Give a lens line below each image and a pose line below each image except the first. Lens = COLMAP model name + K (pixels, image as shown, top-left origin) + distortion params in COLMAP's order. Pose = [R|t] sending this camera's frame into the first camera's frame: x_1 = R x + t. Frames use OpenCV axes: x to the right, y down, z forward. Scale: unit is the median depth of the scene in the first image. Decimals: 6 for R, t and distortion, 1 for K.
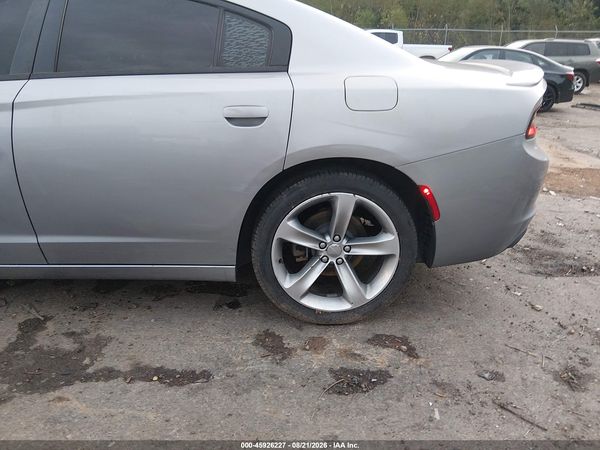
lens RADIAL K [[451.7, 0, 299.3], [0, 451.7, 230.6], [0, 0, 1]] dist [0.098846, -0.164132]
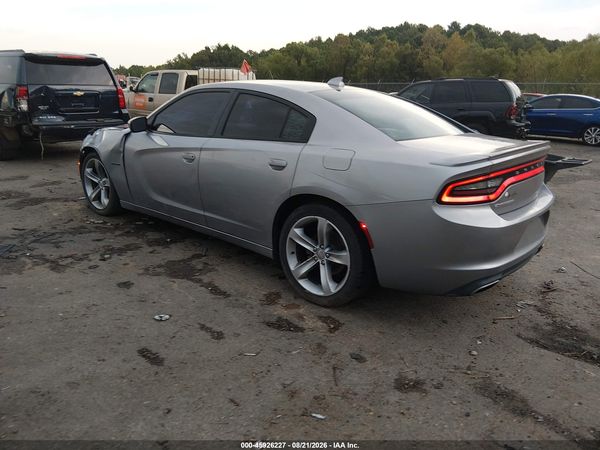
lens RADIAL K [[451.7, 0, 299.3], [0, 451.7, 230.6], [0, 0, 1]] dist [0.098846, -0.164132]
pose [[0.725541, 0.196808, -0.659436, 1.083155], [-0.261529, 0.965195, 0.000315, -0.017864], [0.636547, 0.172233, 0.751760, -0.240640]]
